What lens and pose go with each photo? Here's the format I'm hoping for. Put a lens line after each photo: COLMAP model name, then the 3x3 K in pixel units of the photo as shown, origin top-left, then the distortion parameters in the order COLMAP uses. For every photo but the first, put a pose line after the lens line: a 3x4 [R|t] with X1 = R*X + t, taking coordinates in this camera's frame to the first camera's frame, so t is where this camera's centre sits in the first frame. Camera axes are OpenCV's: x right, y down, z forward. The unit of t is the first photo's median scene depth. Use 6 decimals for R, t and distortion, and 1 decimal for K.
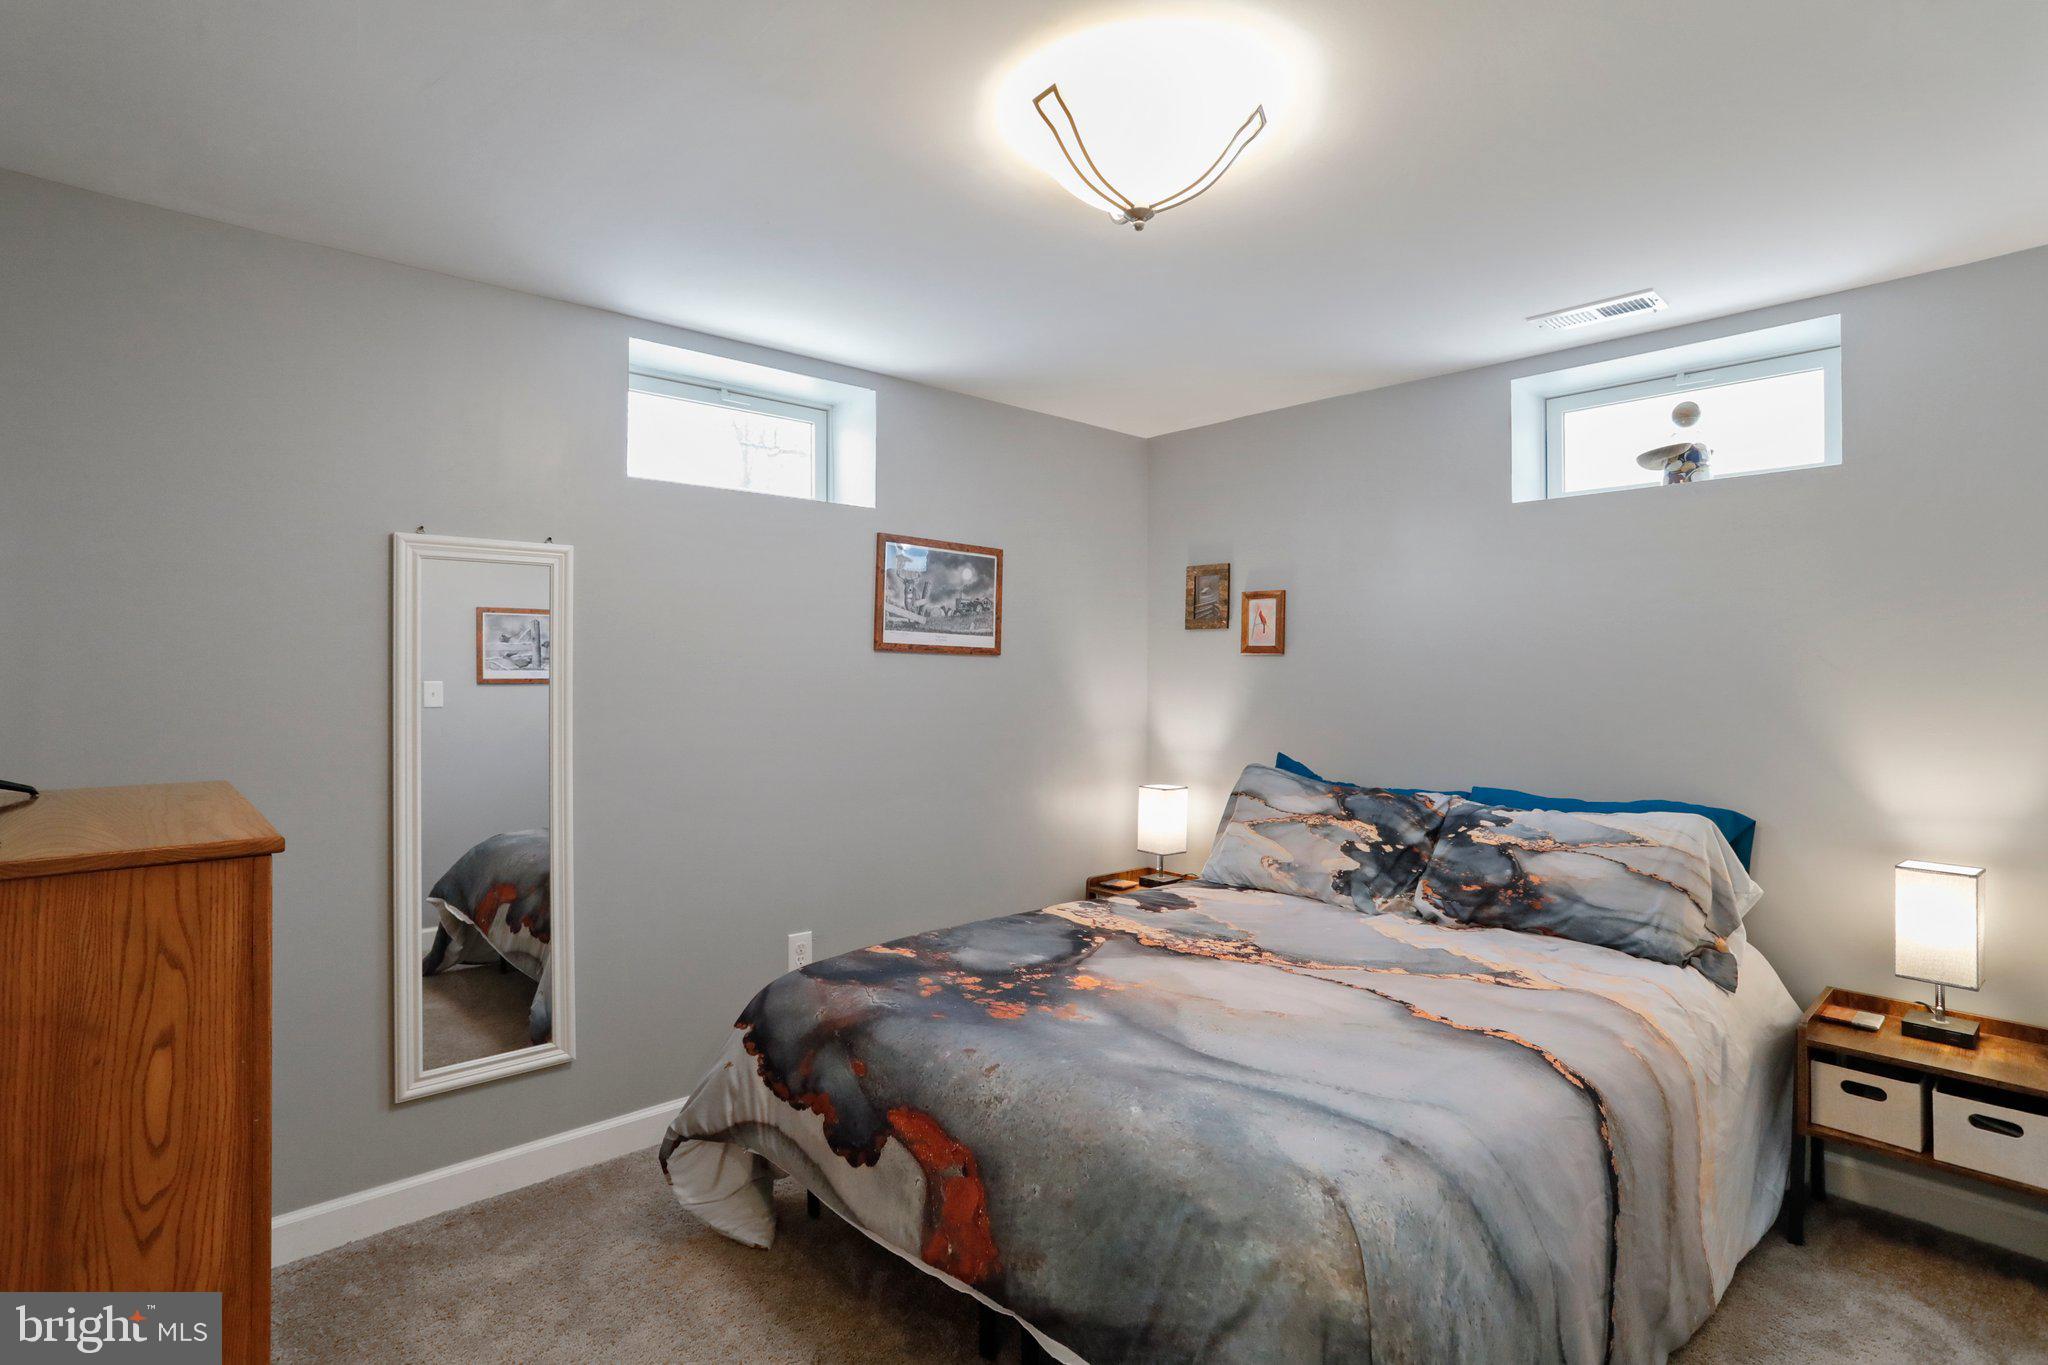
lens RADIAL K [[993.0, 0, 1016.5], [0, 993.0, 669.0], [0, 0, 1]] dist [-0.059981, 0.033096]
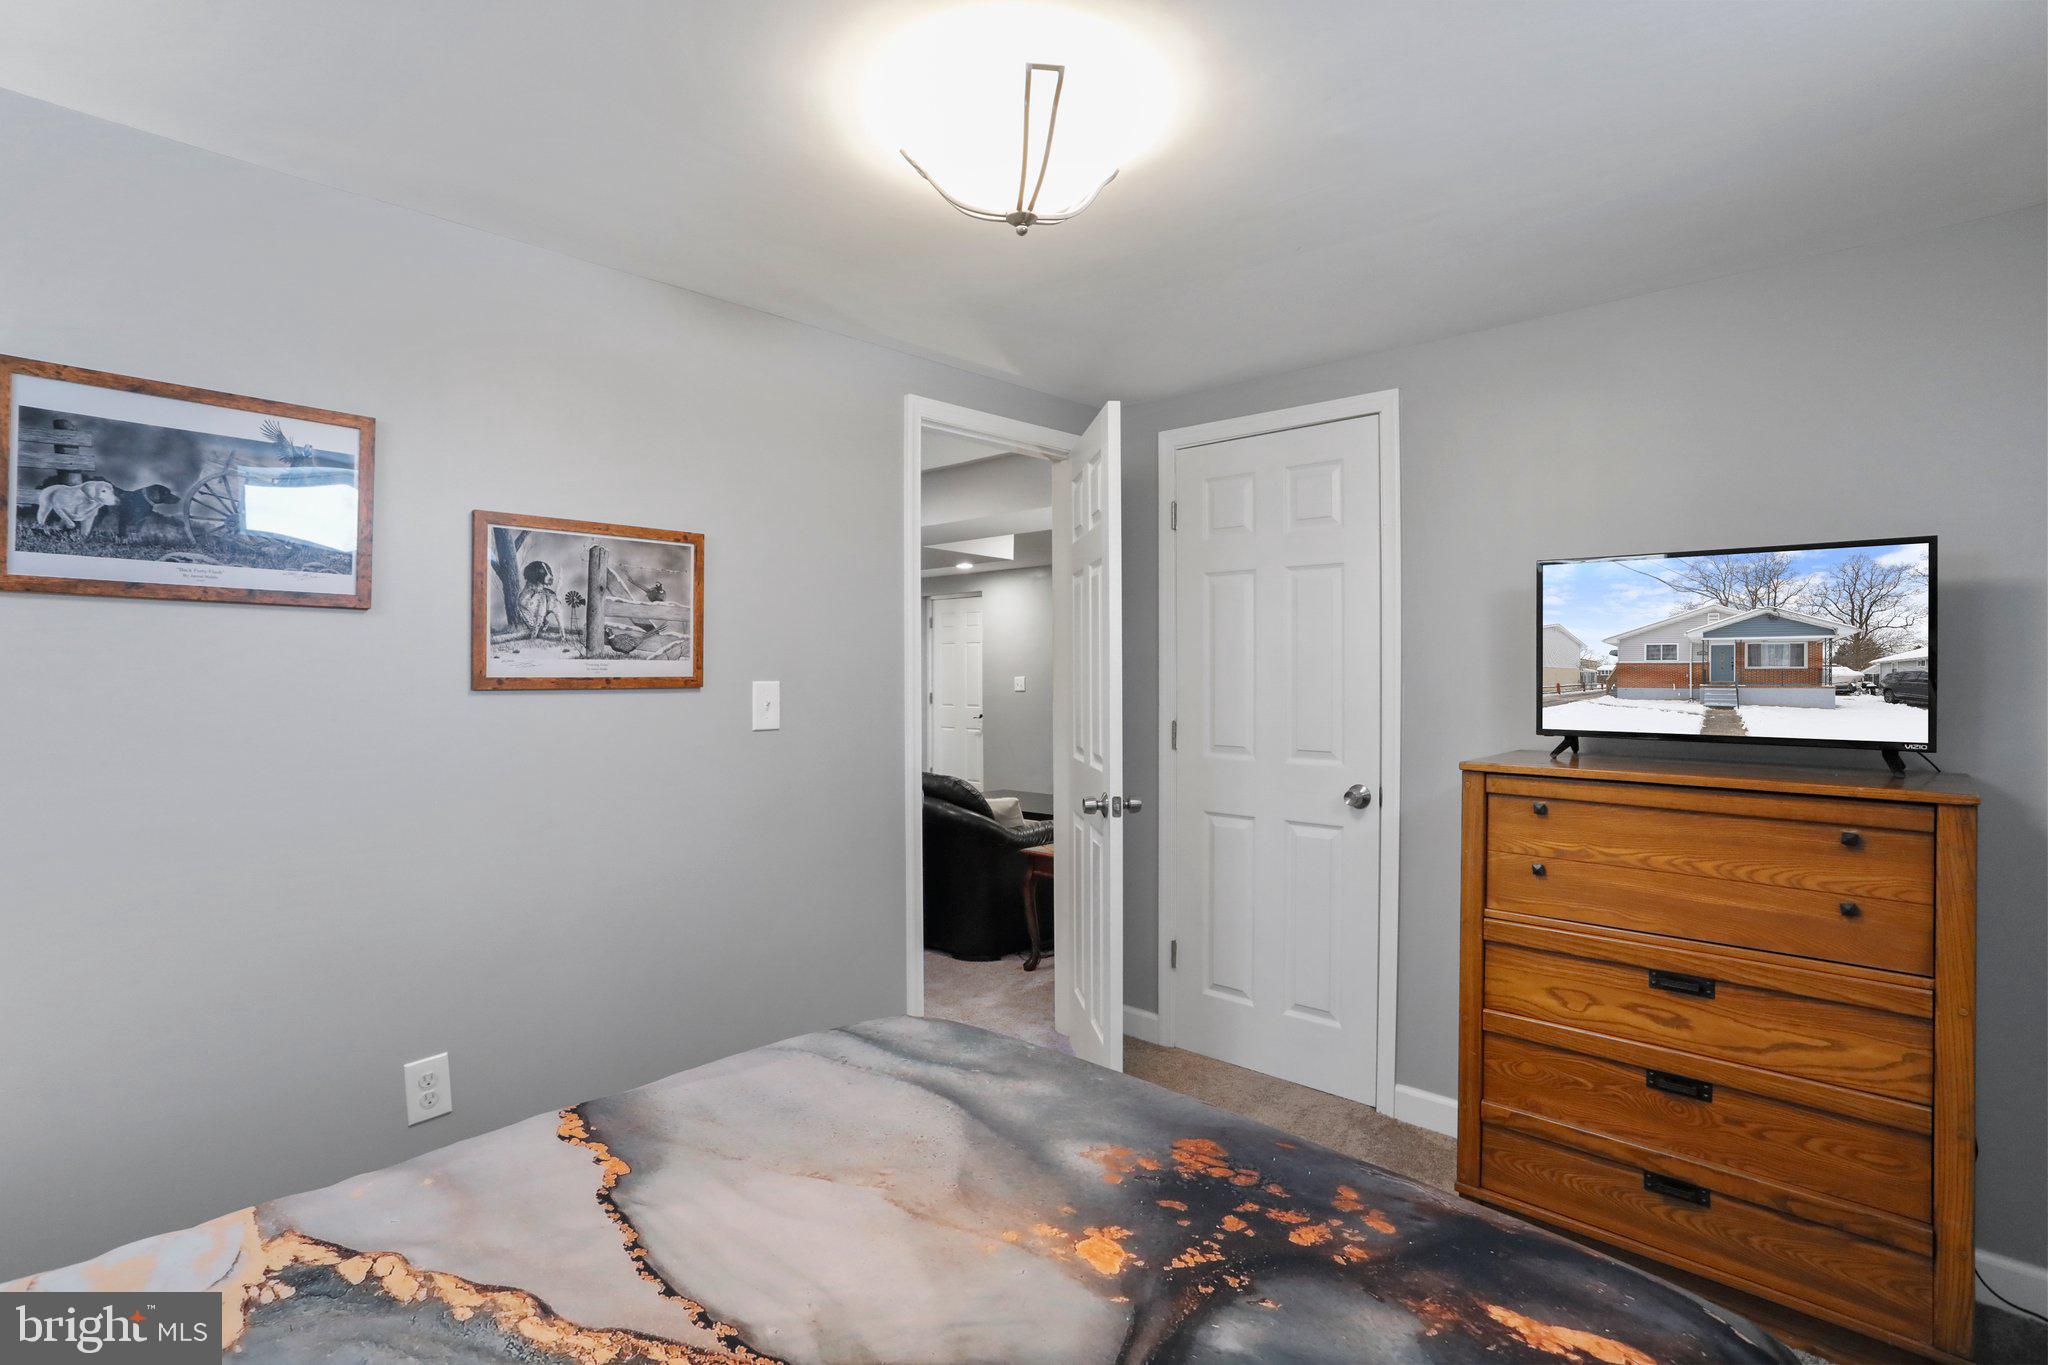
lens RADIAL K [[1008.4, 0, 1028.0], [0, 1008.4, 669.1], [0, 0, 1]] dist [-0.045222, 0.000413]
pose [[-0.996607, 0.002224, -0.082276, 0.168153], [0.002463, 0.999993, -0.002804, -0.006132], [0.082269, -0.002997, -0.996606, 1.663361]]
